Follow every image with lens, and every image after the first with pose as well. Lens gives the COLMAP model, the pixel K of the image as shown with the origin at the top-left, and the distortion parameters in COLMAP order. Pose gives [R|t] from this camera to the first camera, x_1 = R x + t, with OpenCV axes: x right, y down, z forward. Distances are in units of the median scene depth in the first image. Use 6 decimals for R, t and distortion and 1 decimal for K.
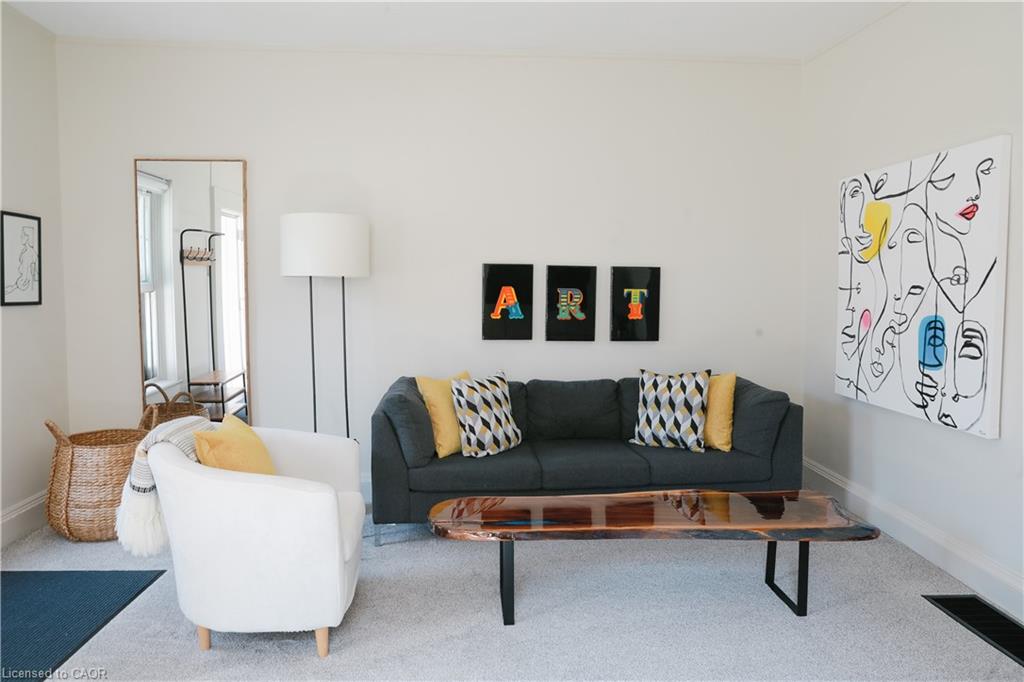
lens RADIAL K [[720.3, 0, 512.3], [0, 720.3, 343.8], [0, 0, 1]] dist [-0.097680, 0.054030]
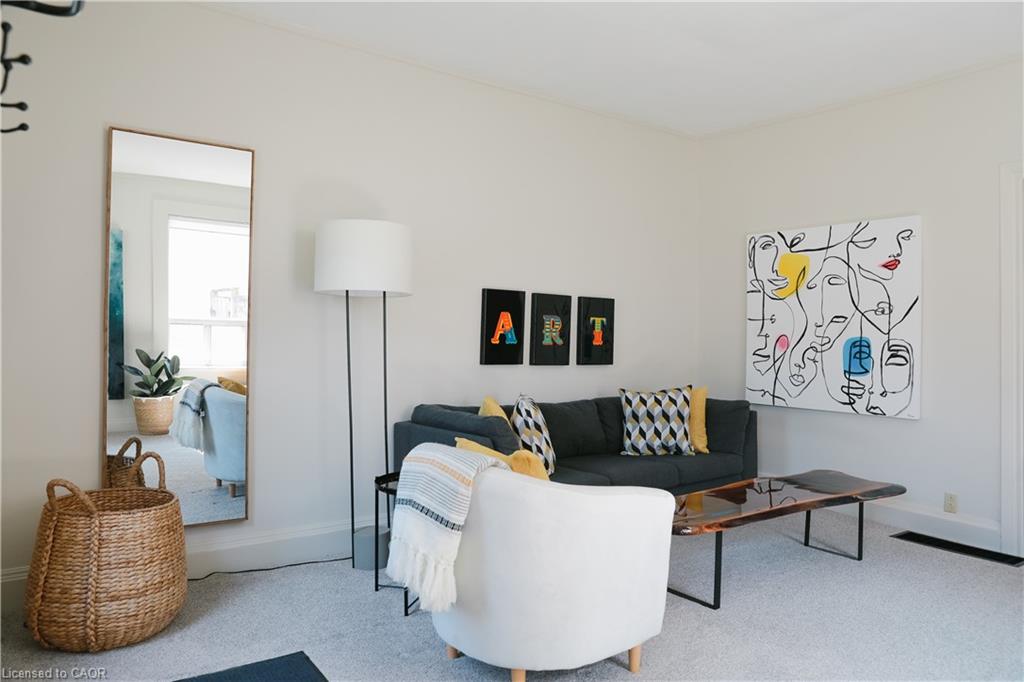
lens RADIAL K [[735.4, 0, 512.7], [0, 735.4, 336.8], [0, 0, 1]] dist [-0.072366, 0.004528]
pose [[0.835208, 0.010153, 0.549841, -0.644818], [0.031744, 0.997272, -0.066634, 0.028079], [-0.549017, 0.073107, 0.832607, 0.148314]]
